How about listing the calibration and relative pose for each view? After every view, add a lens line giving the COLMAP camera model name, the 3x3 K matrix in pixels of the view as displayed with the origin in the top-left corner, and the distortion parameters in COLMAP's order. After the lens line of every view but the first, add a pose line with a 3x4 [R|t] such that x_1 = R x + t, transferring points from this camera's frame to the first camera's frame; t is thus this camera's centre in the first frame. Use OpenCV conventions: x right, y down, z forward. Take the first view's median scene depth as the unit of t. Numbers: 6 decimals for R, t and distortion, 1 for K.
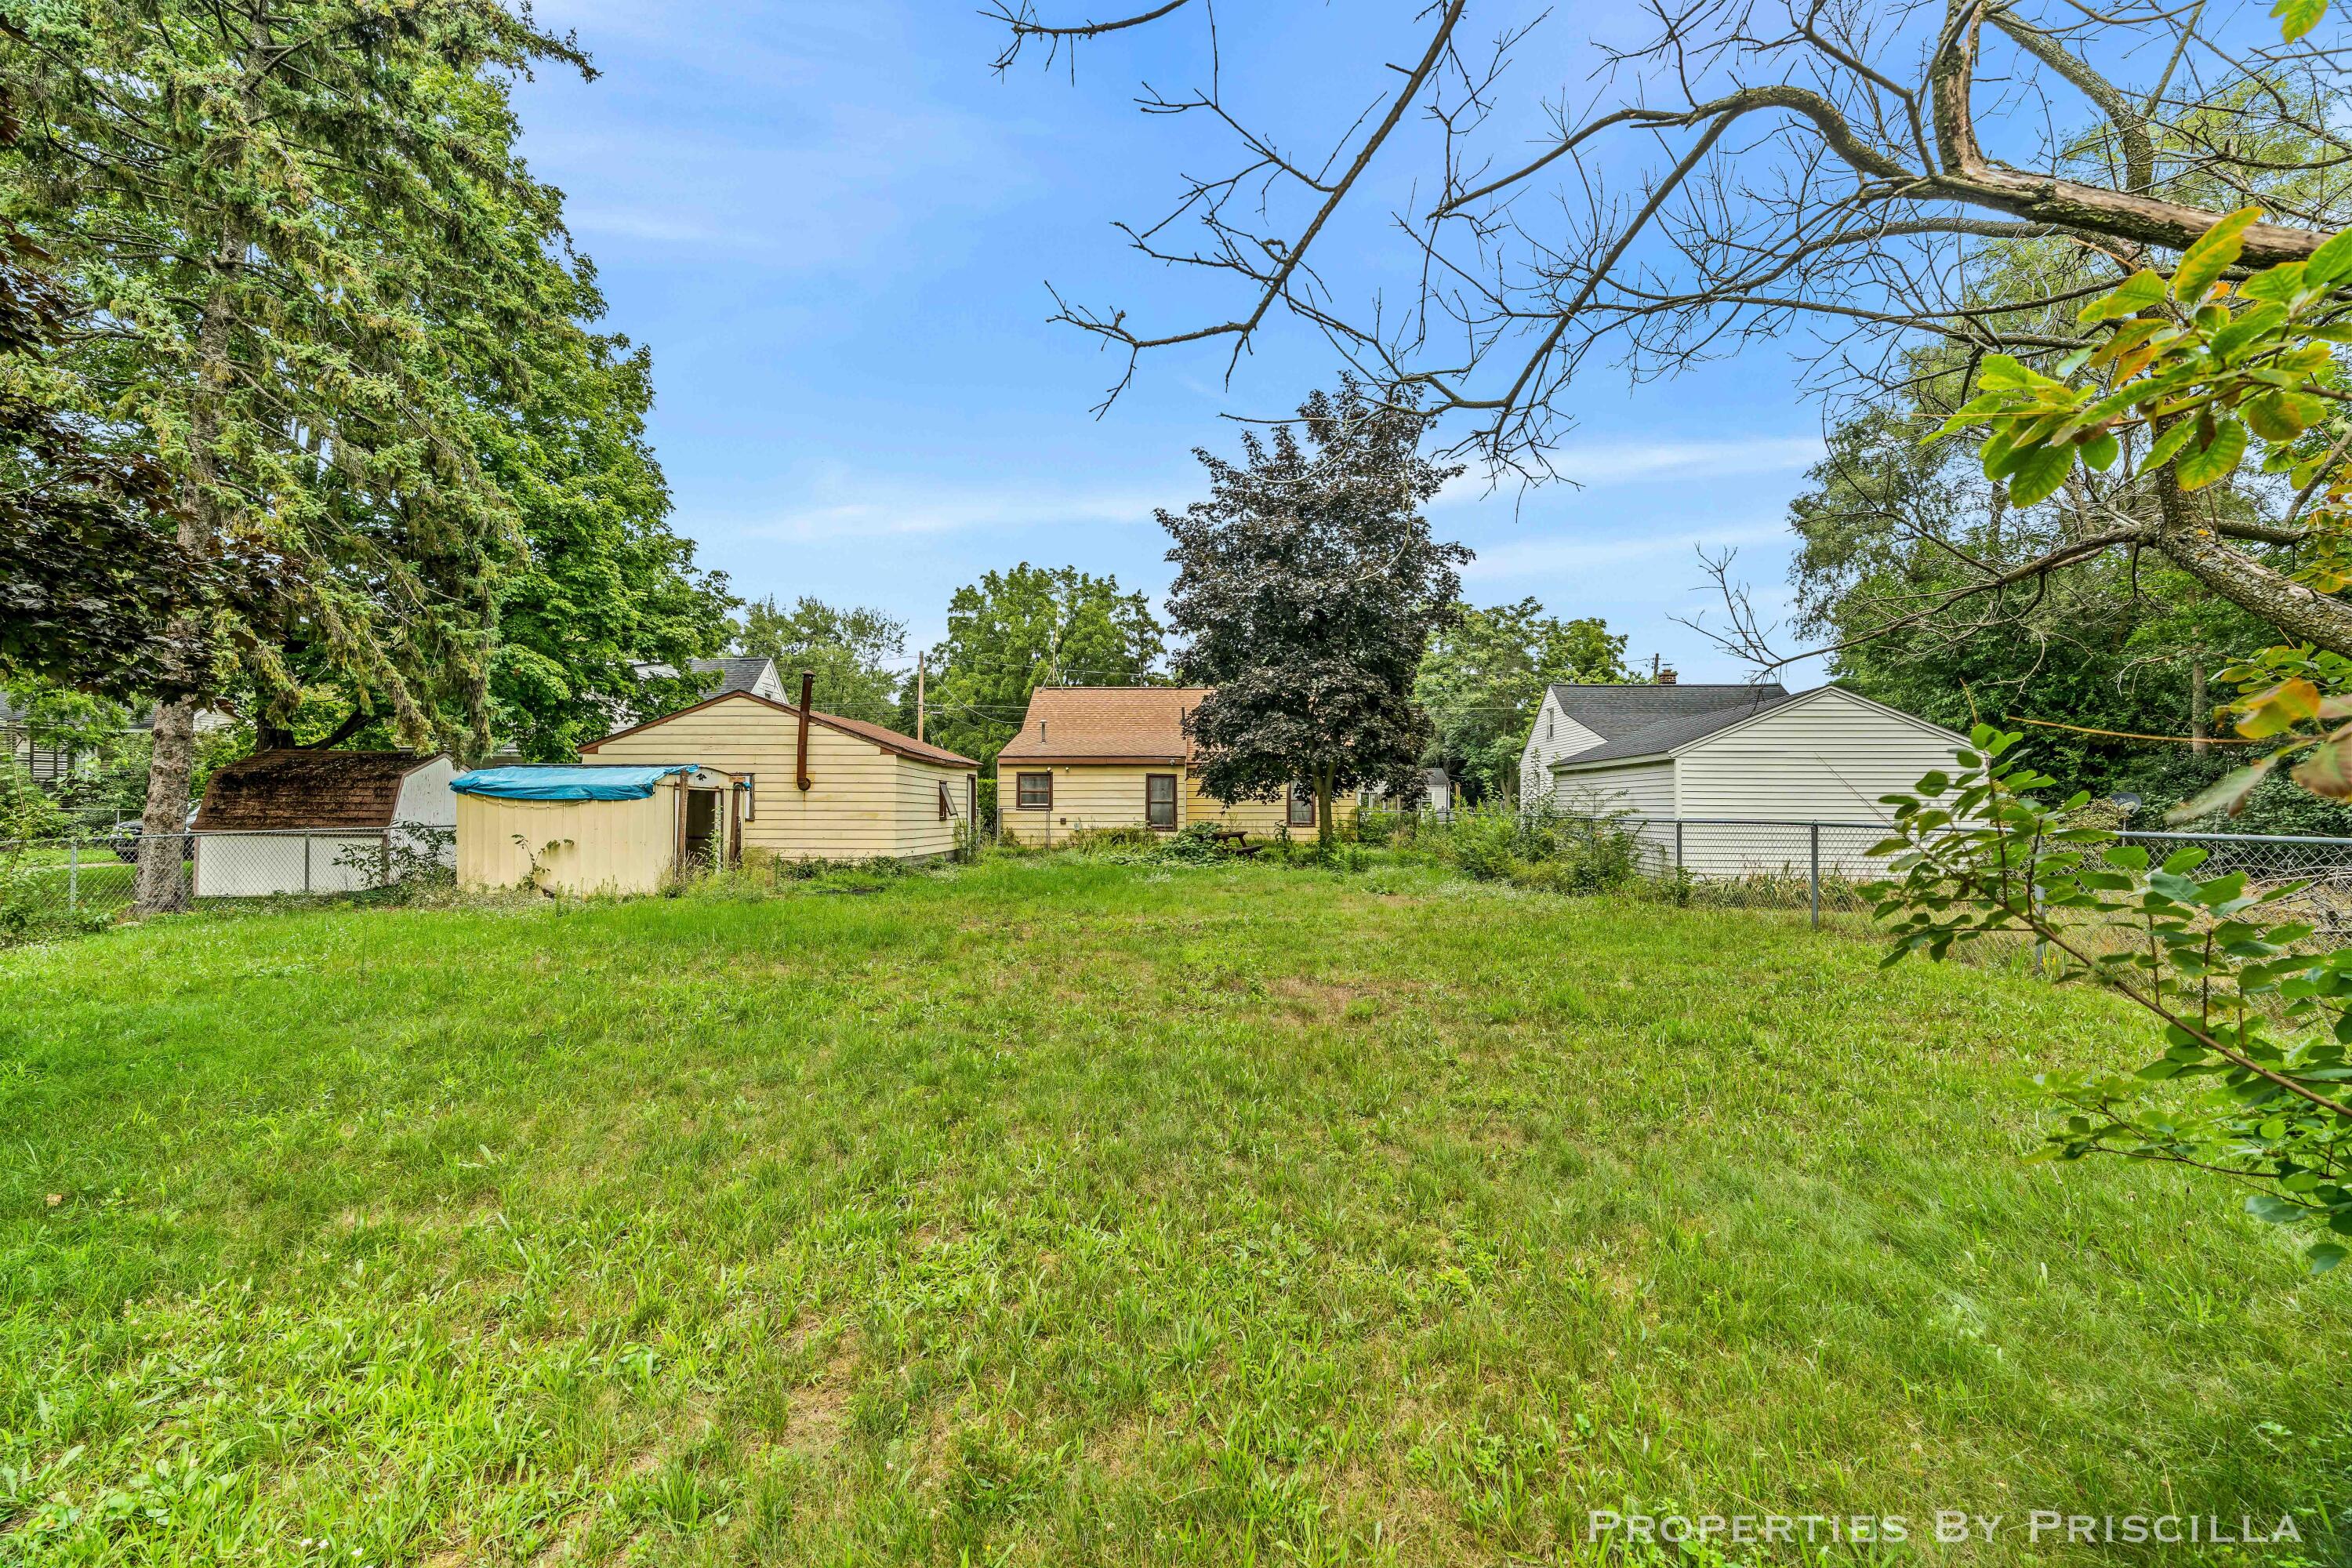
lens RADIAL K [[1086.3, 0, 1165.0], [0, 1086.3, 788.5], [0, 0, 1]] dist [-0.003270, 0.001115]
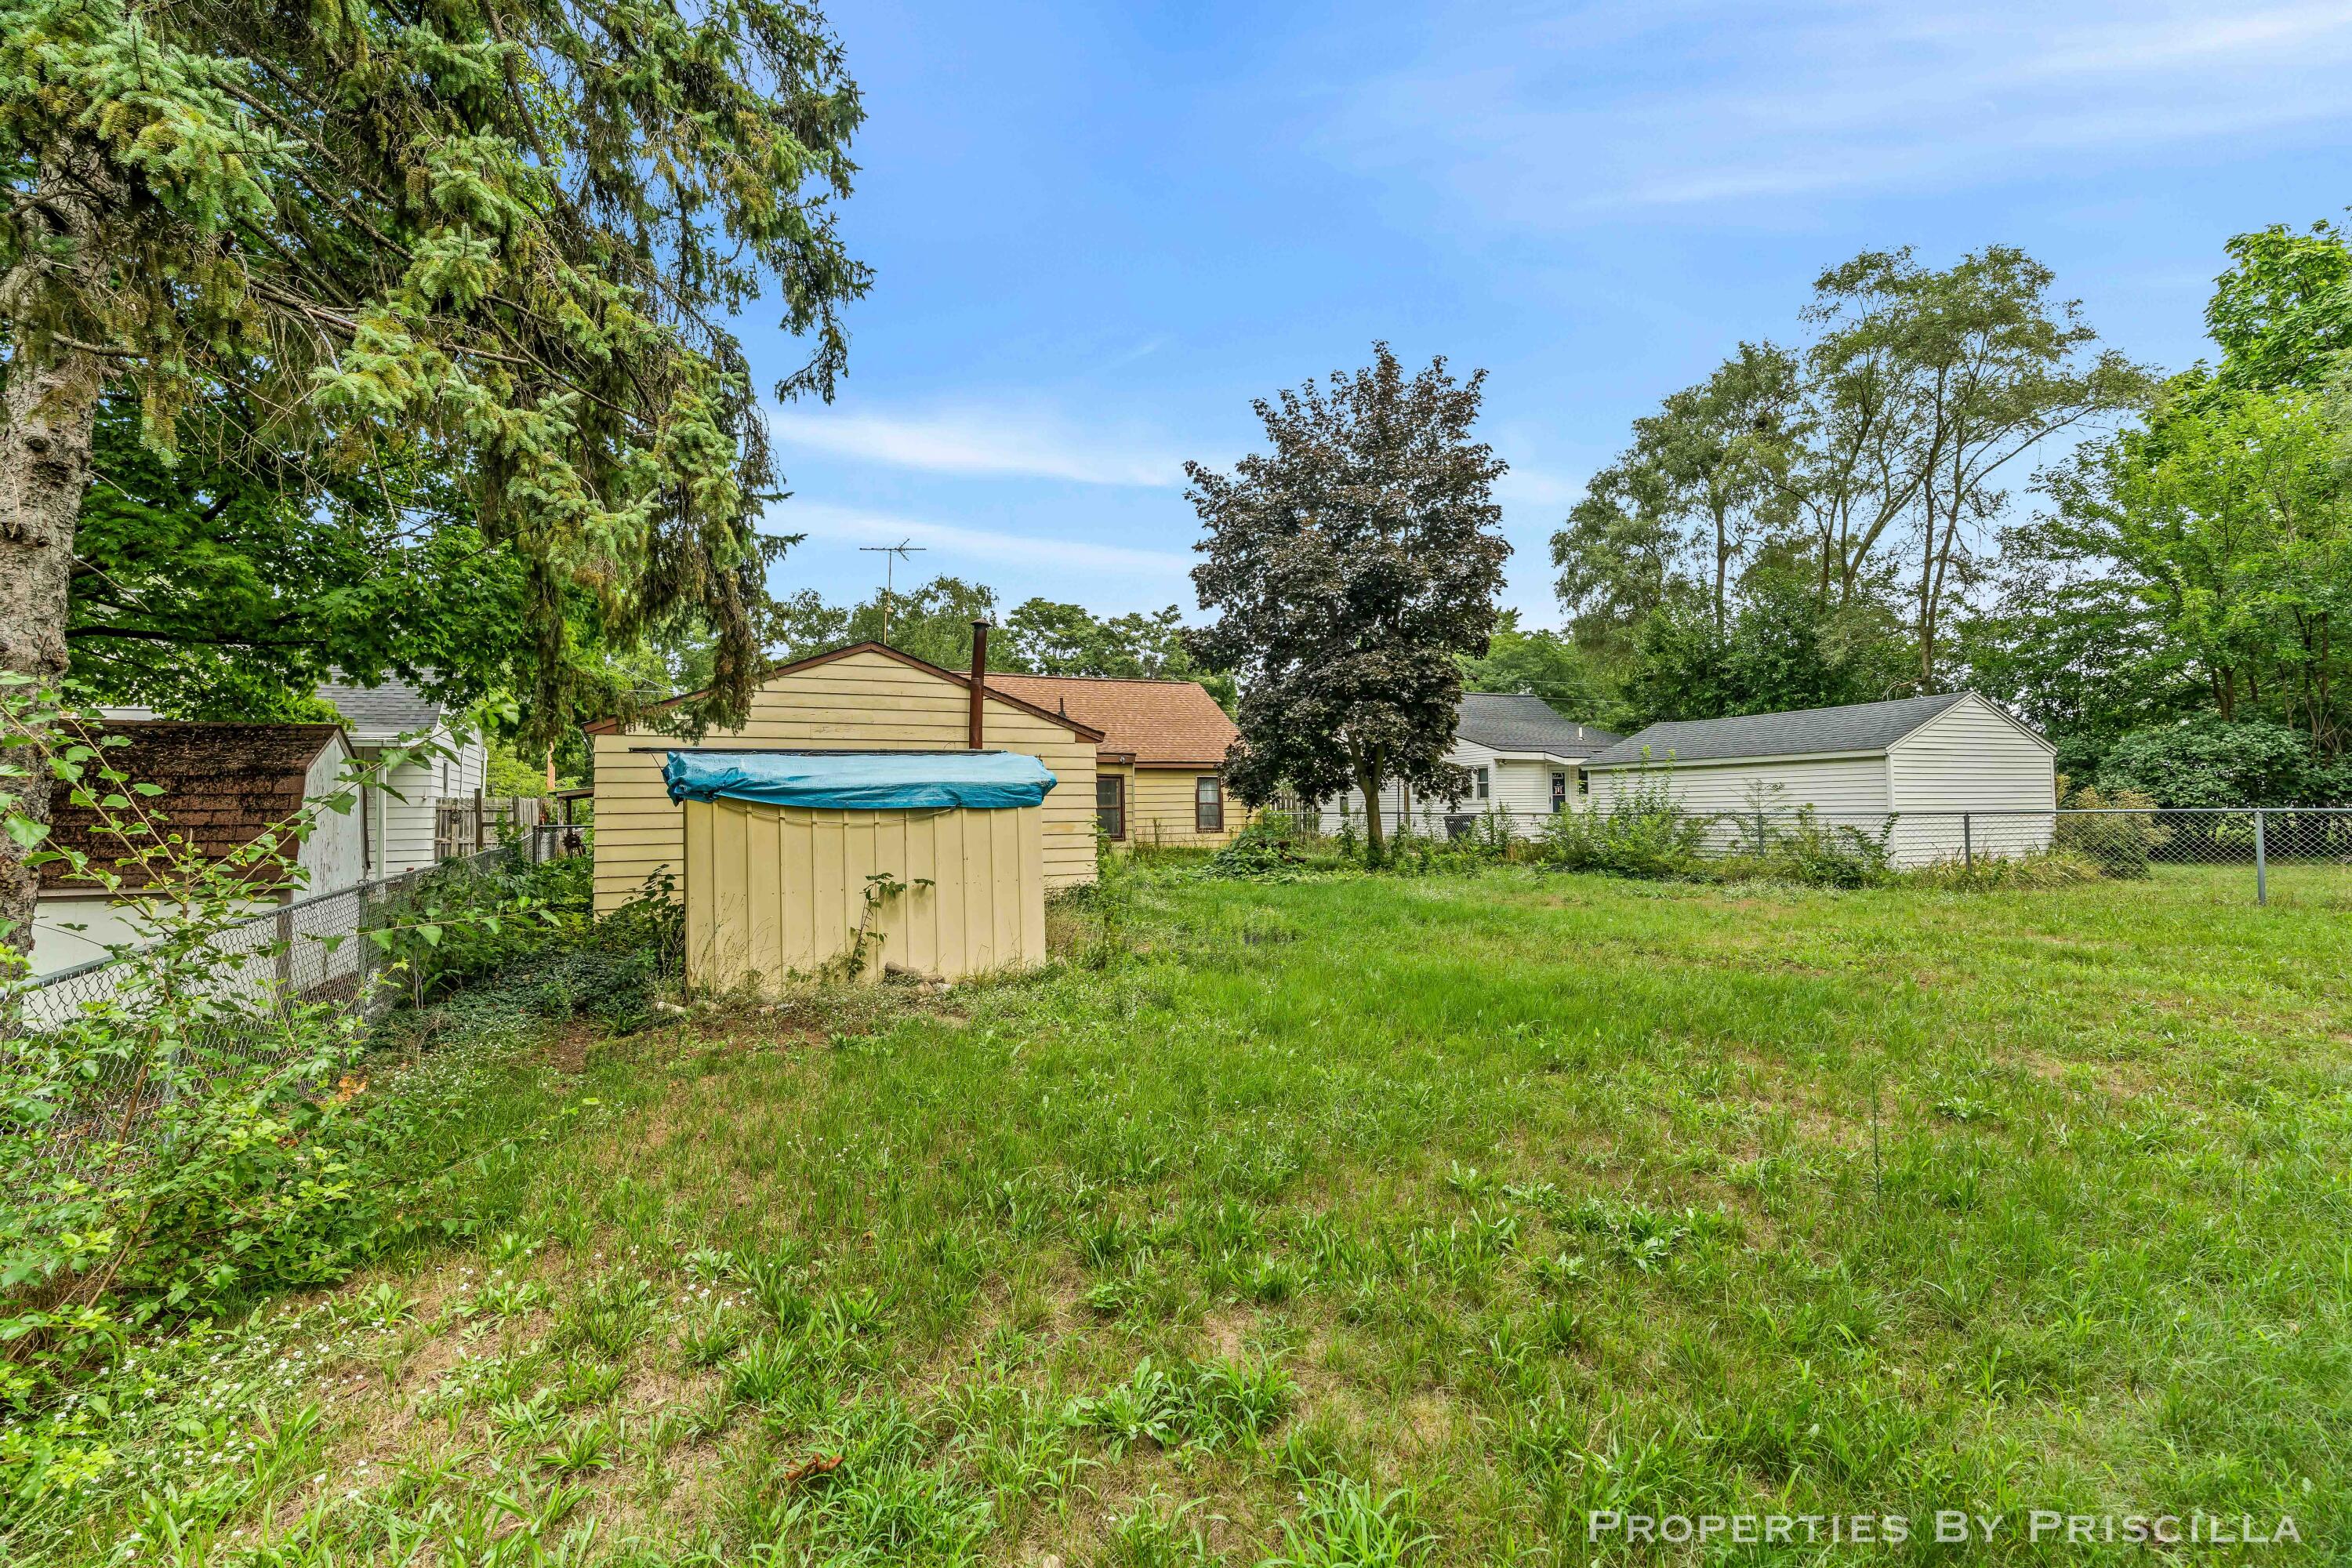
lens RADIAL K [[1086.3, 0, 1179.0], [0, 1086.3, 791.8], [0, 0, 1]] dist [-0.003270, 0.001115]
pose [[0.869917, -0.009001, 0.493116, -0.375408], [0.010407, 0.999946, -0.000106, 0.001177], [-0.493088, 0.005224, 0.869964, 0.230926]]
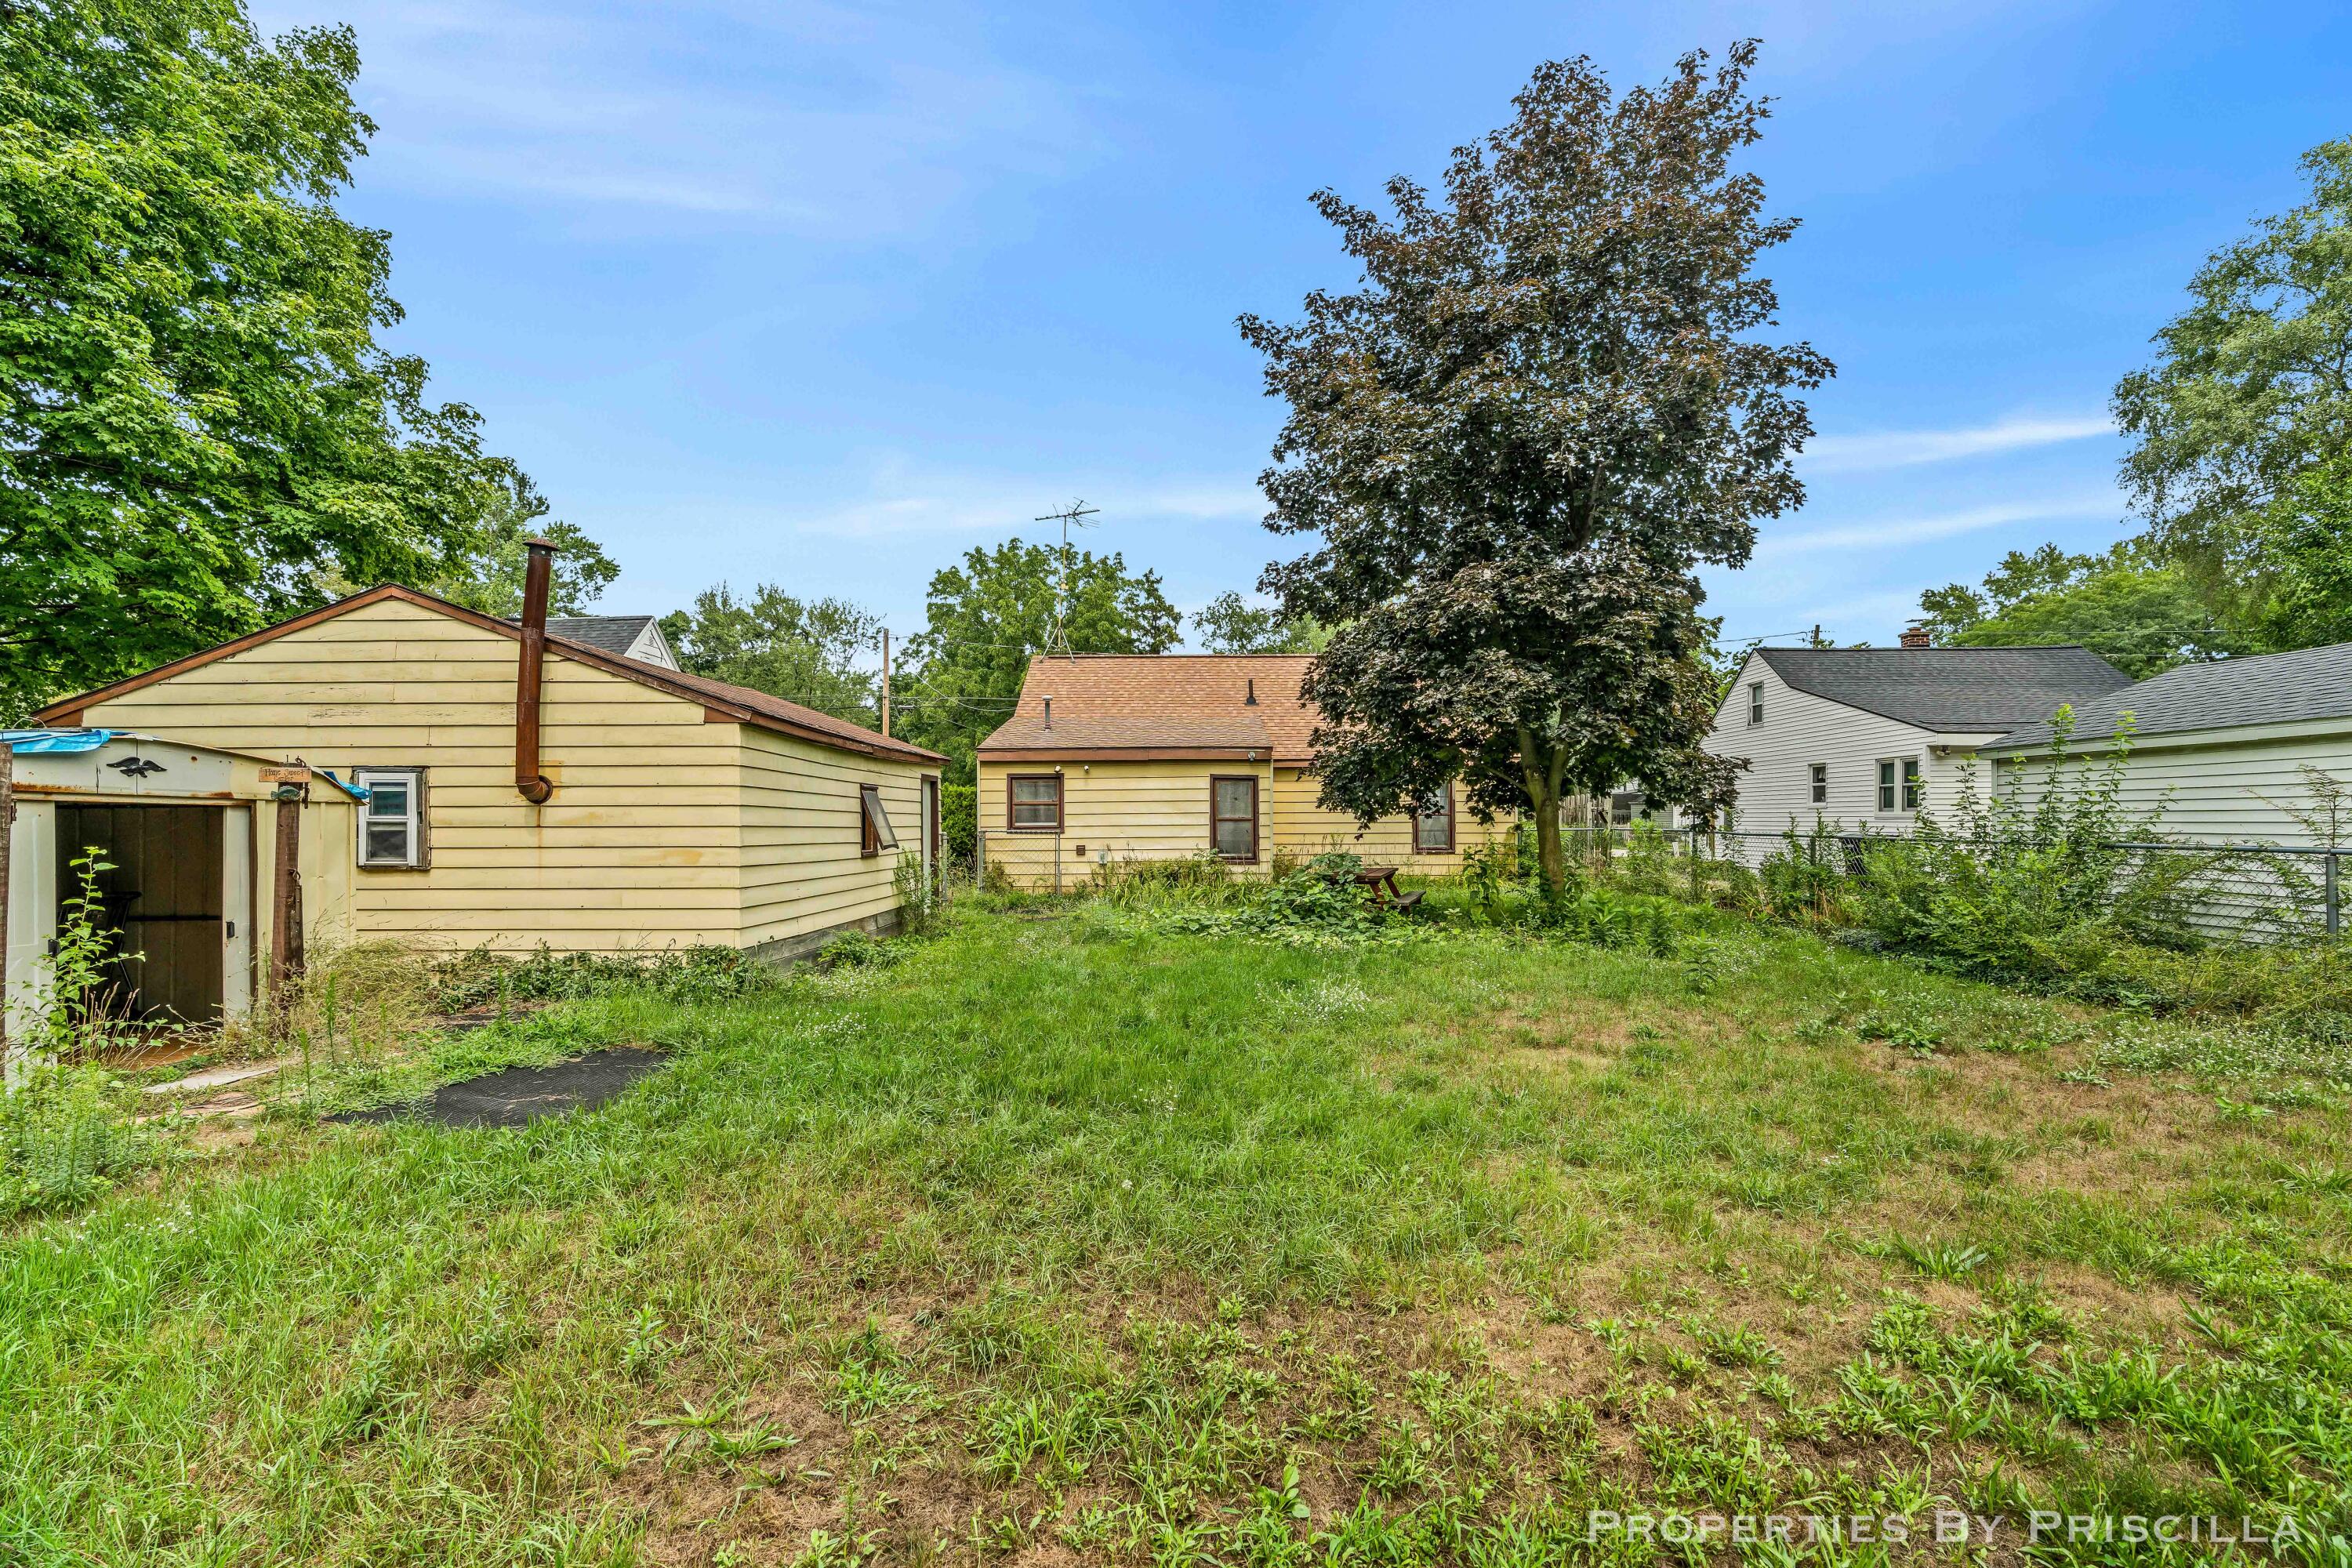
lens RADIAL K [[1086.3, 0, 1195.8], [0, 1086.3, 818.5], [0, 0, 1]] dist [-0.003270, 0.001115]
pose [[0.999409, -0.008698, 0.033271, -0.047538], [0.008186, 0.999847, 0.015469, 0.002192], [-0.033401, -0.015188, 0.999327, 0.360823]]
